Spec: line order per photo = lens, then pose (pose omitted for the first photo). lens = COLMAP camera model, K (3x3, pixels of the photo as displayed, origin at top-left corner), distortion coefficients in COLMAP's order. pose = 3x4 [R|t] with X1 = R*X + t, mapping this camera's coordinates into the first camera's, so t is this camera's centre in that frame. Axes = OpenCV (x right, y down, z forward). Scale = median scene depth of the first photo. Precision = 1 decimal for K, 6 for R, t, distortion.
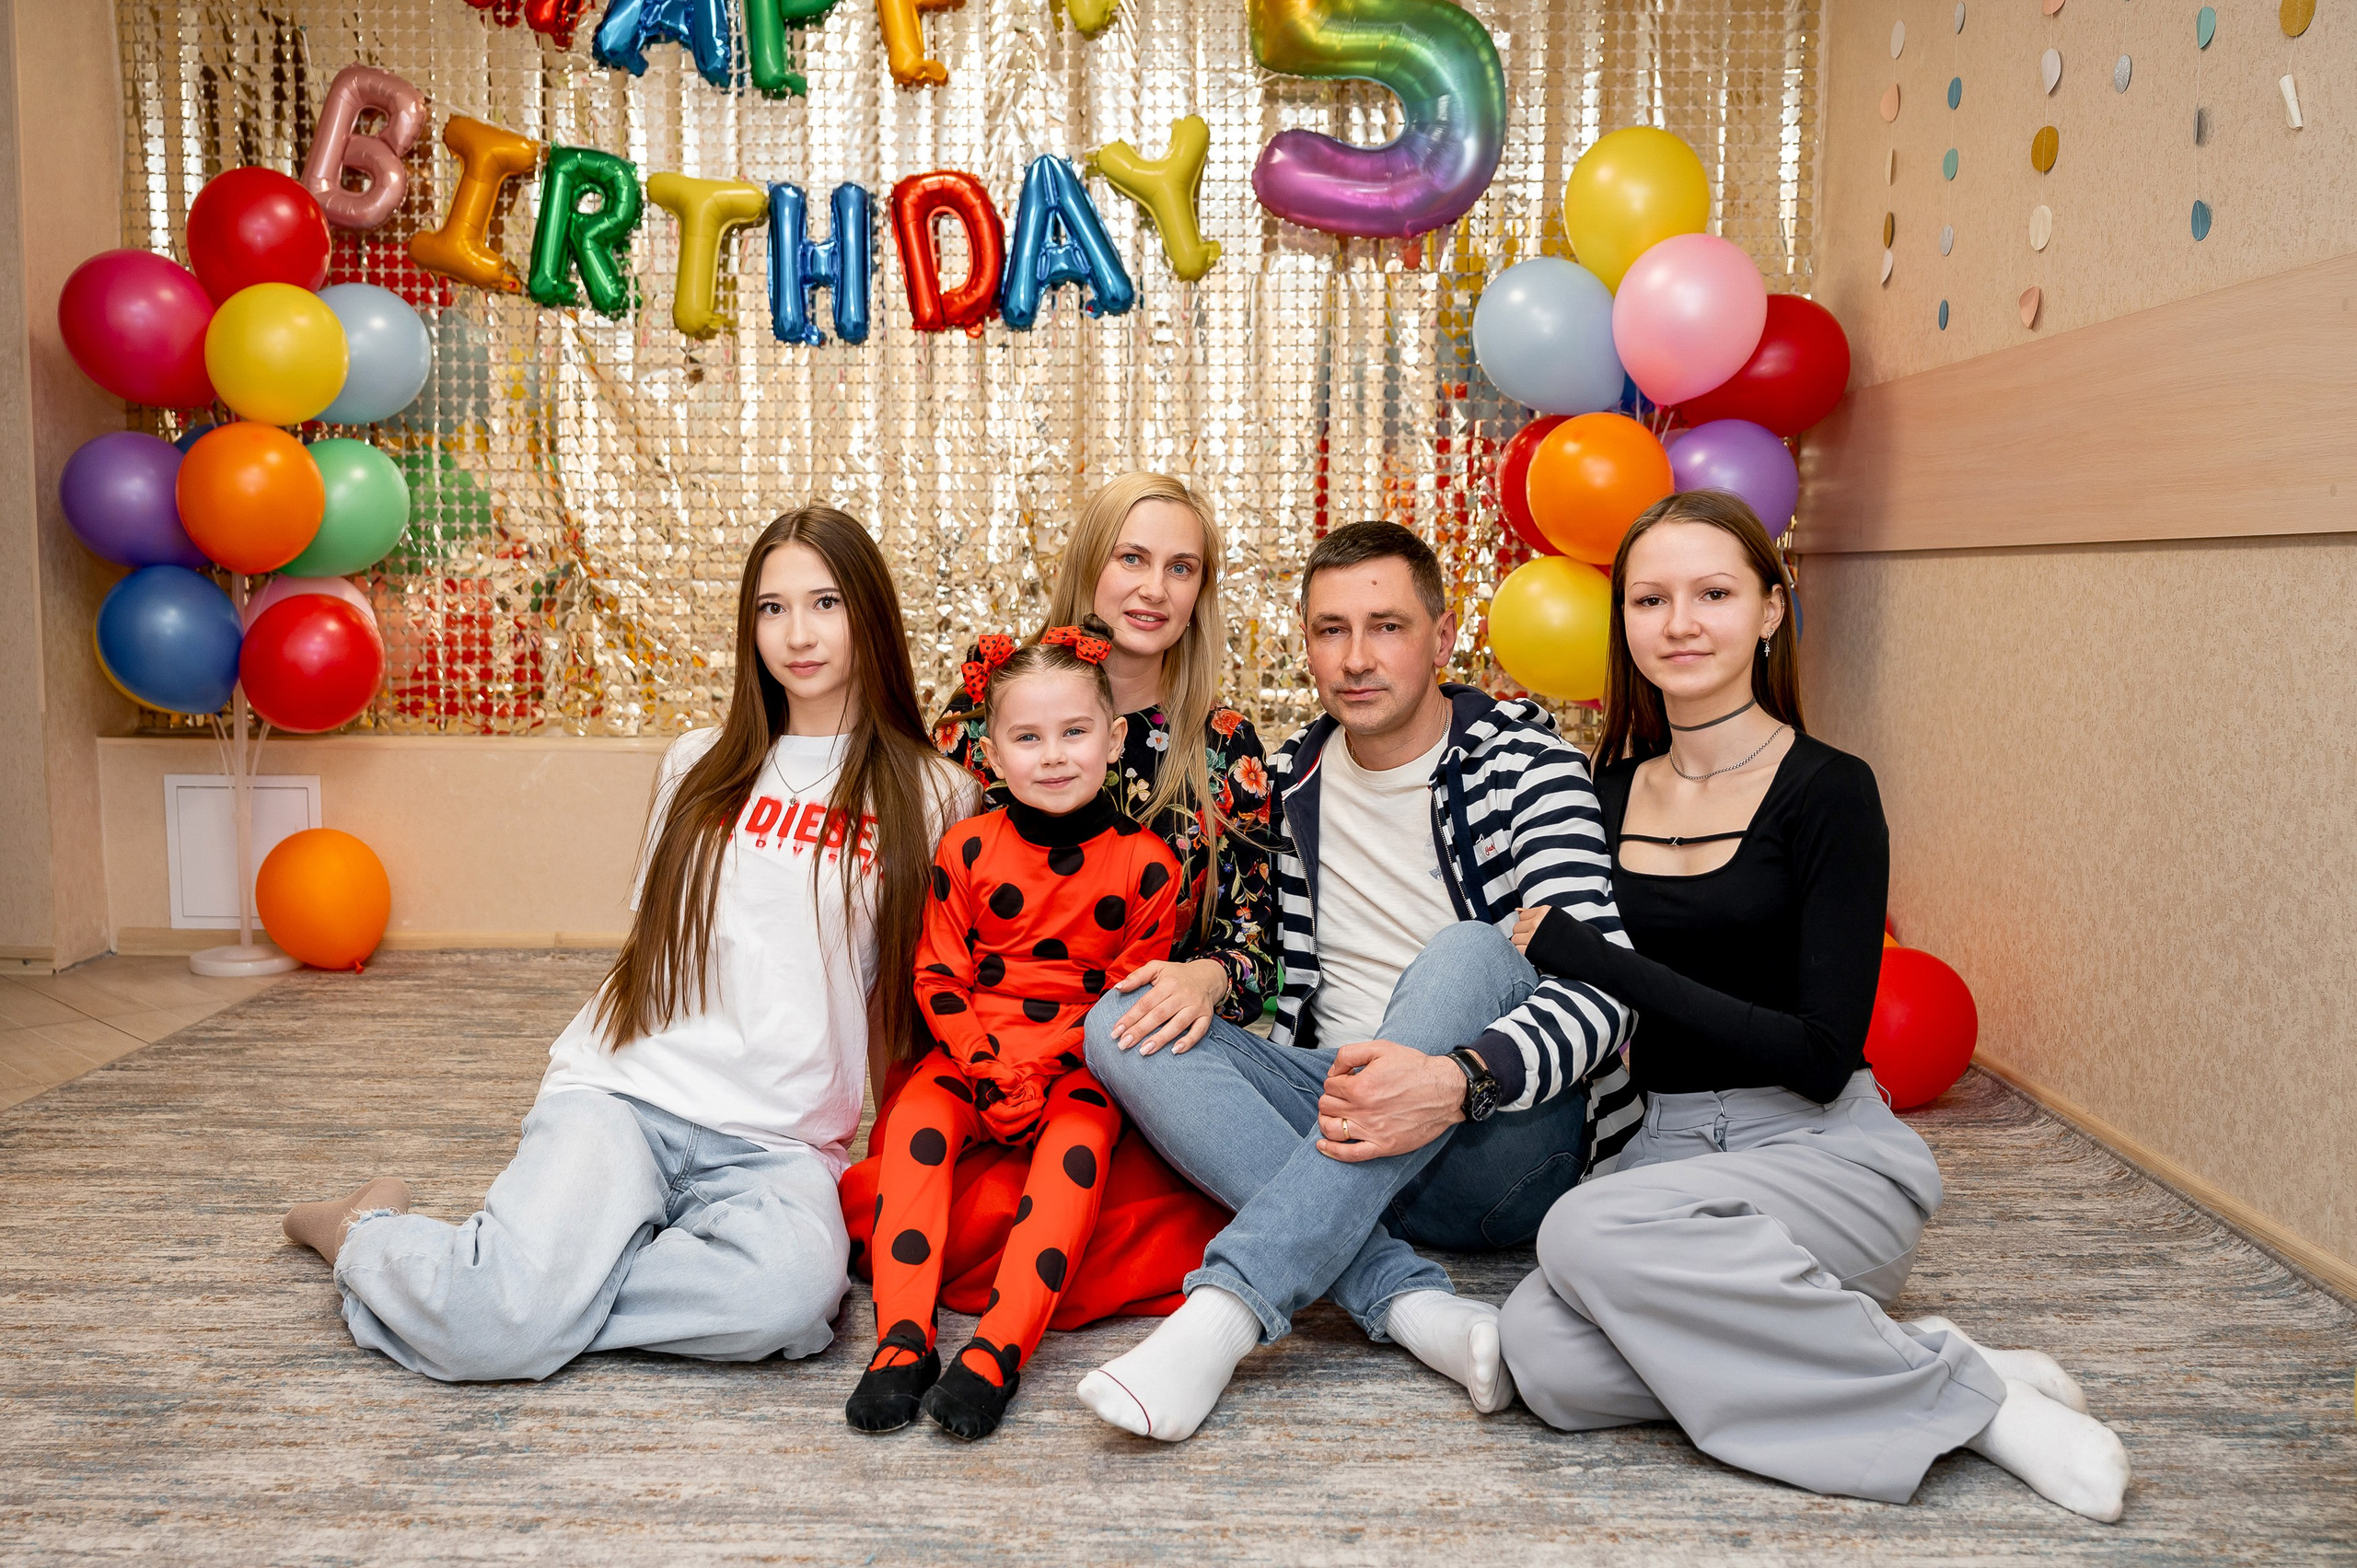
lens RADIAL K [[2110.0, 0, 1120.4], [0, 2110.0, 795.3], [0, 0, 1]] dist [0.008341, -0.000211]
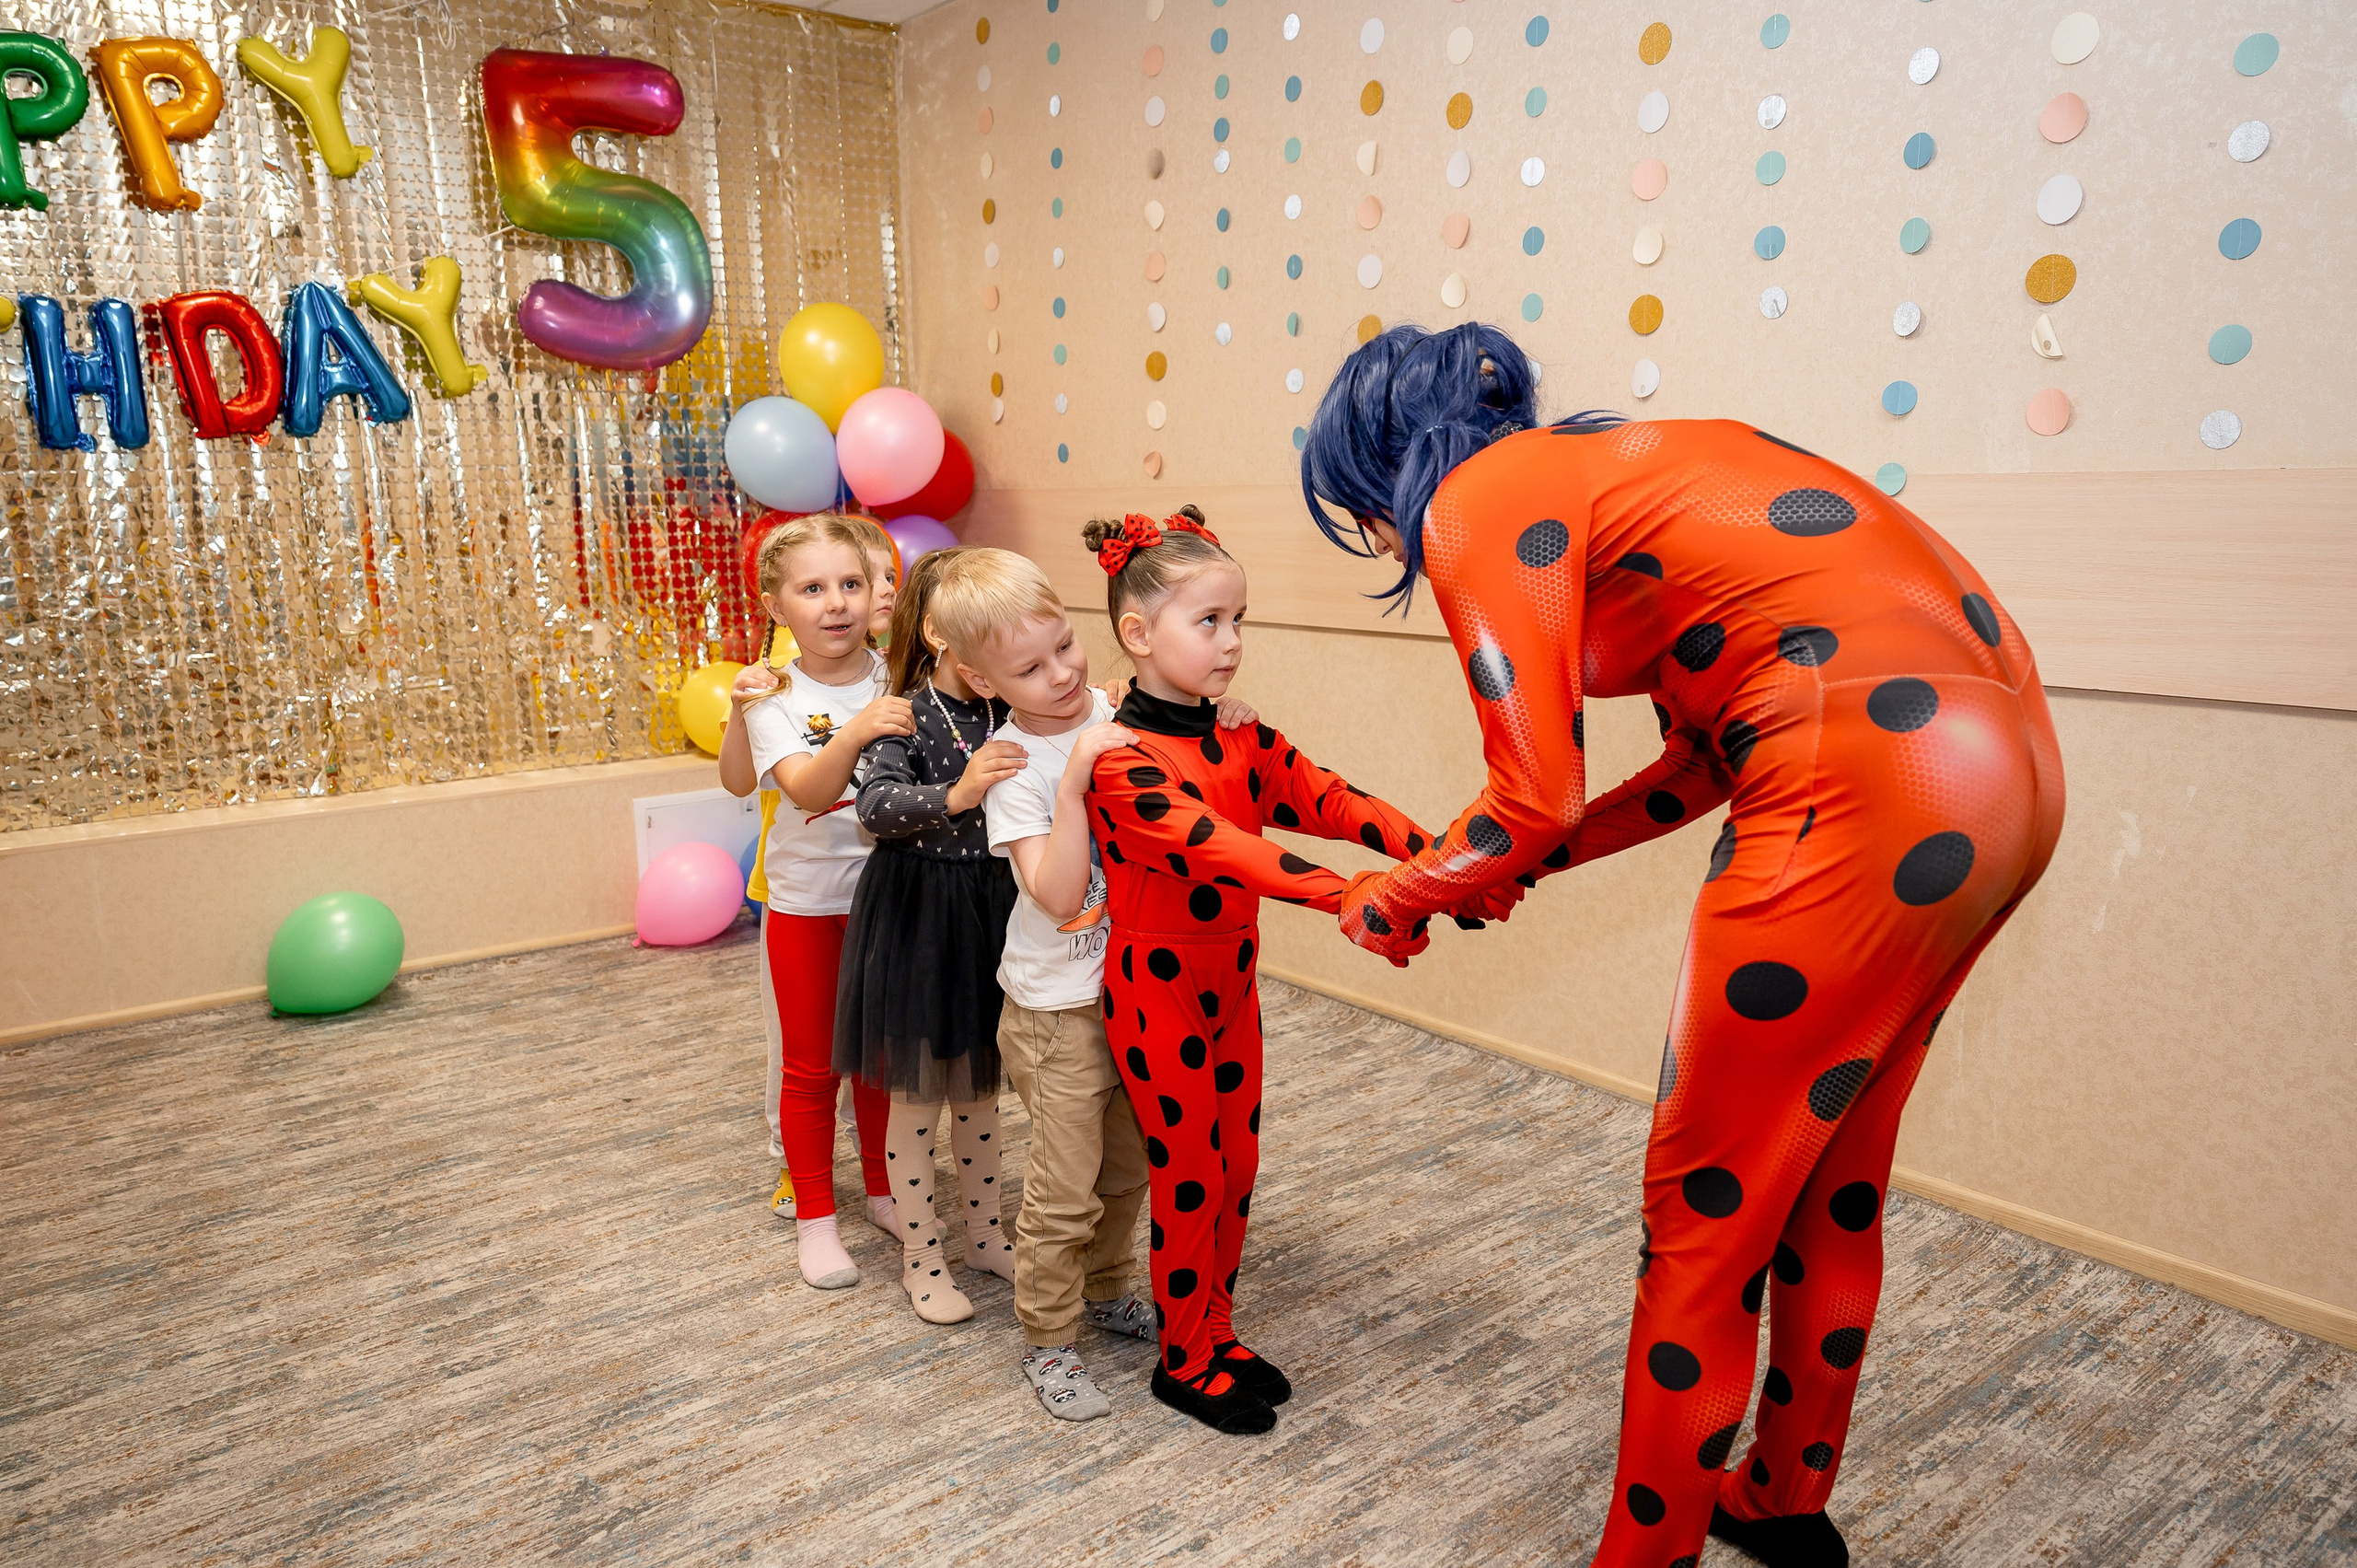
lens RADIAL K [[1641.5, 0, 1178.5], [0, 1641.5, 784.0], [0, 0, 1]] dist [-0.002391, 0.001152]
pose [[0.771606, -0.131168, 0.622430, -0.259805], [0.087734, 0.991102, 0.100100, -0.083911], [-0.630021, -0.022630, 0.776248, 0.018764]]
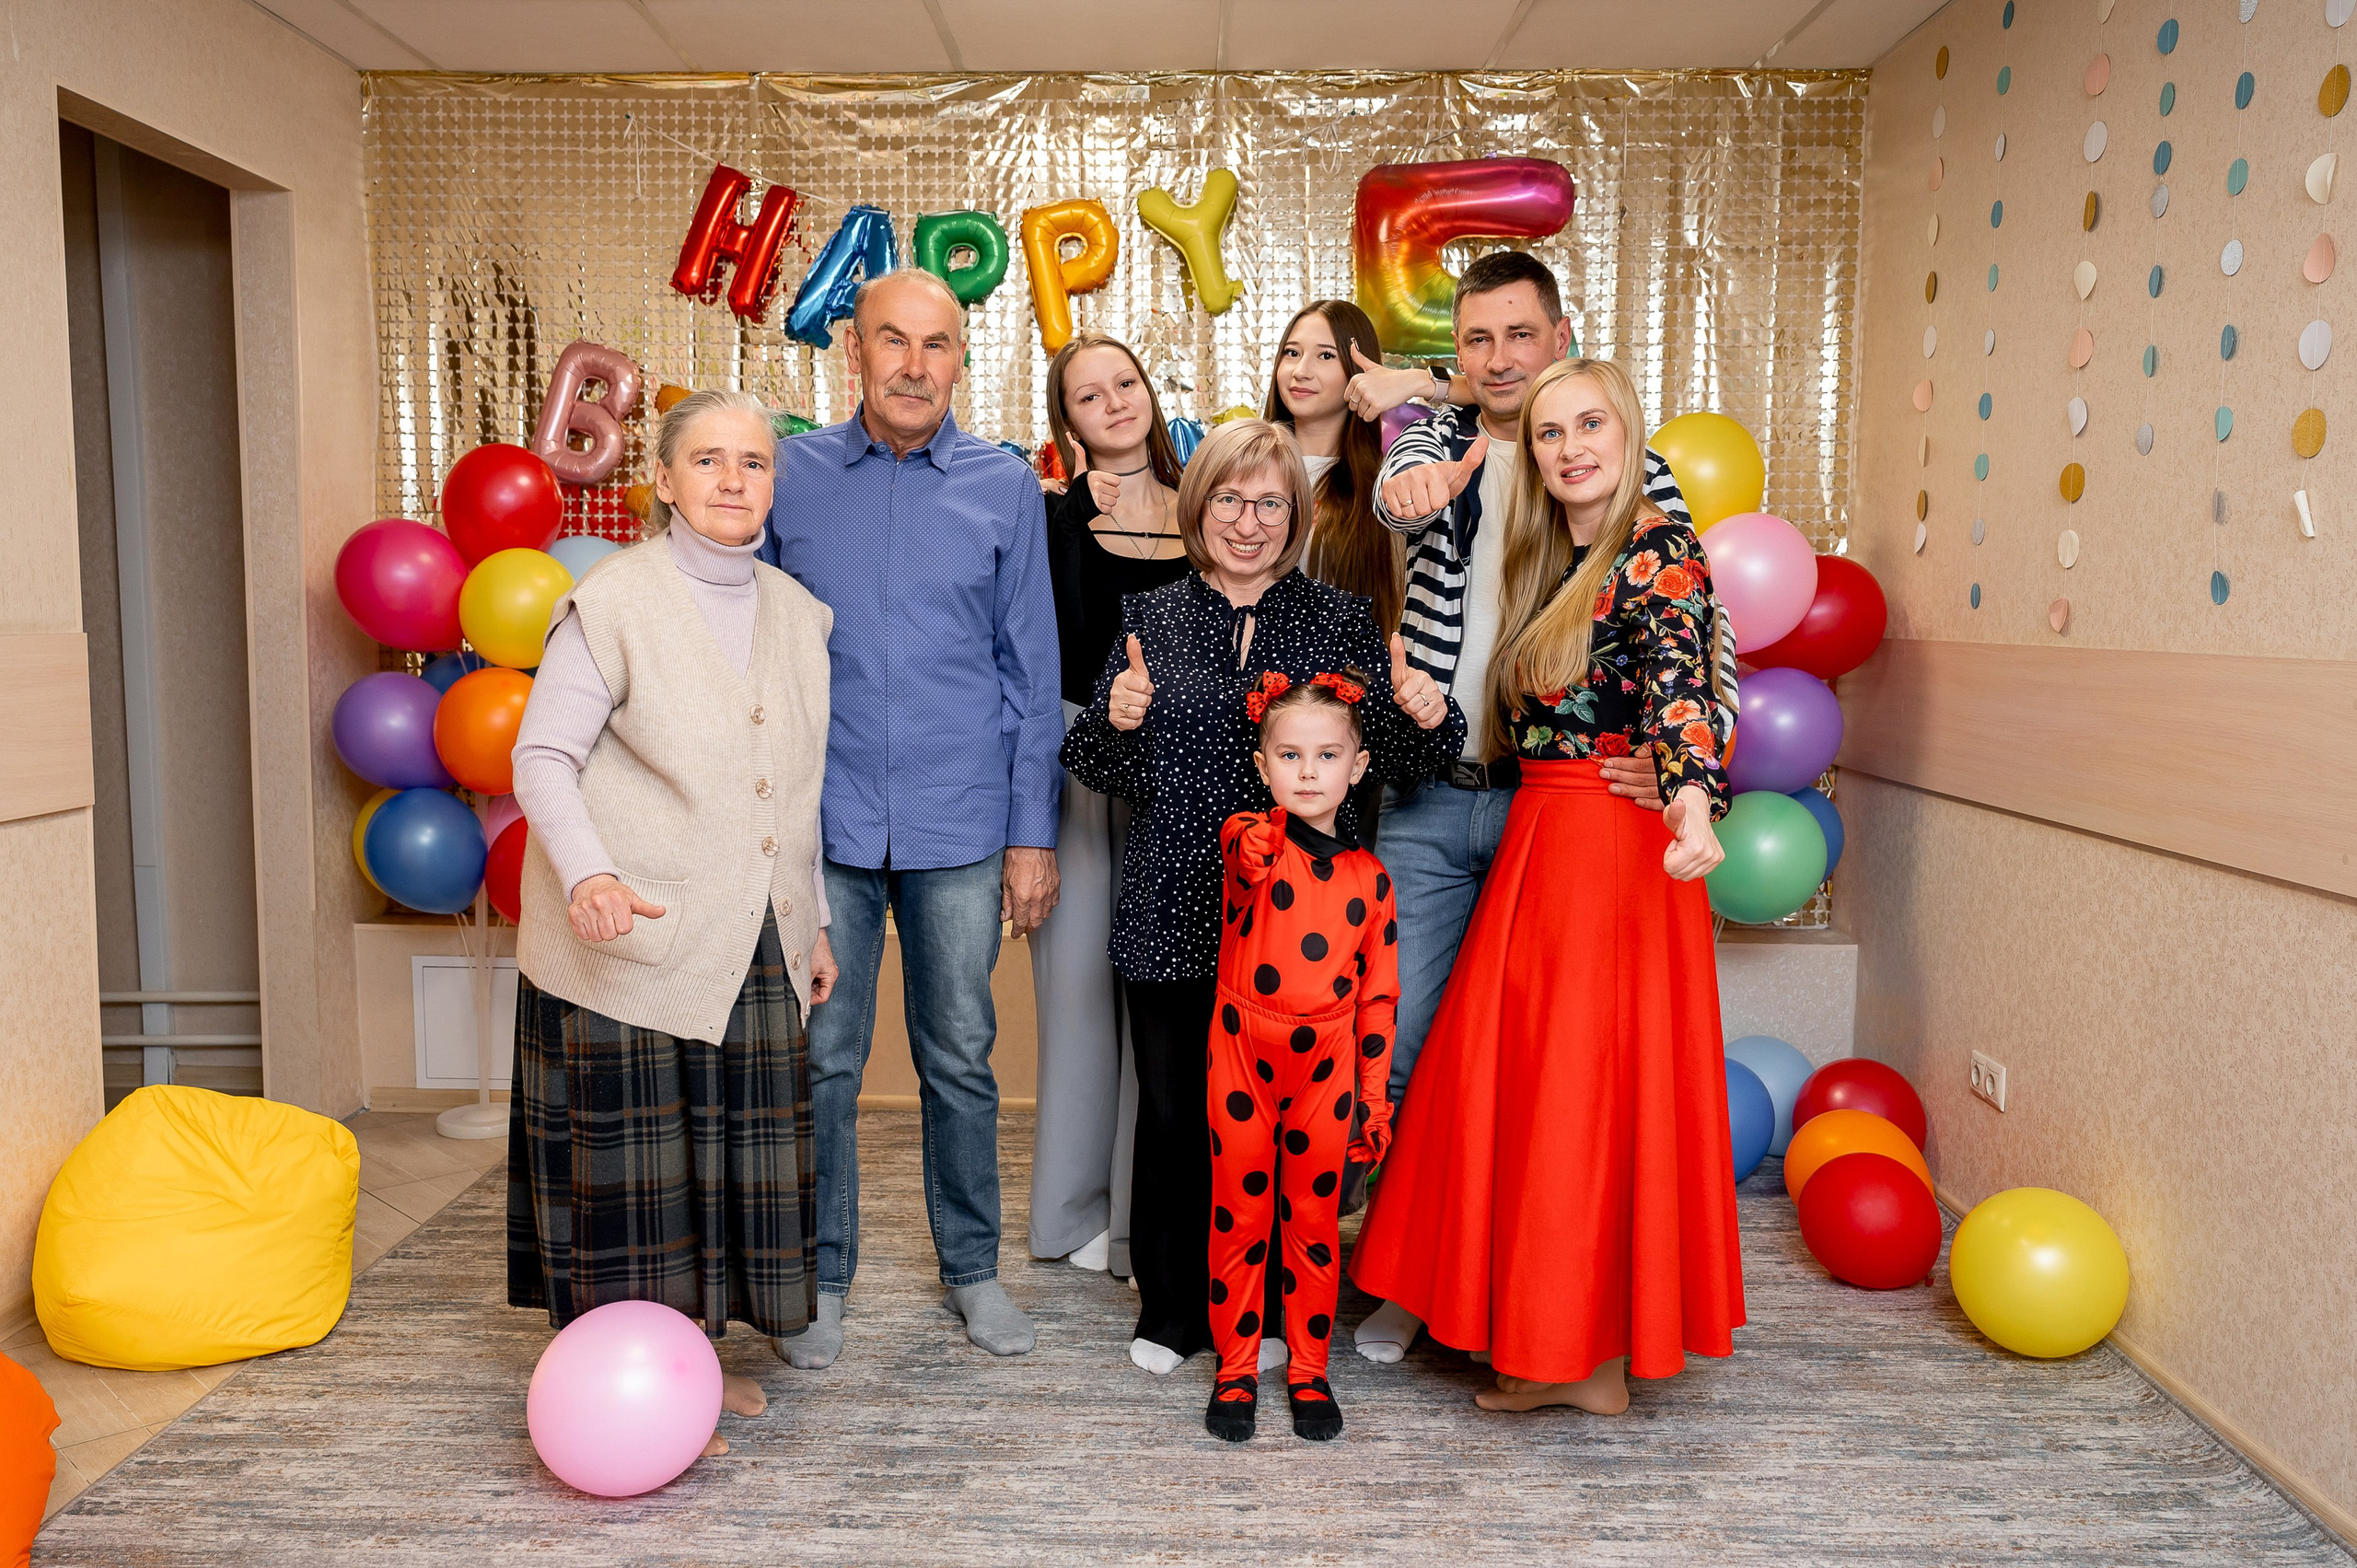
lens RADIAL K [[1902.9, 0, 1140.2], [0, 1902.9, 793.0], [0, 0, 1]] dist [0.000138, 0.003468]
pose [[0.999934, 0.001887, -0.011372, -0.043796], [-0.001969, 0.999972, -0.007217, -0.091877], [0.011358, 0.007239, 0.999909, -0.032826]]
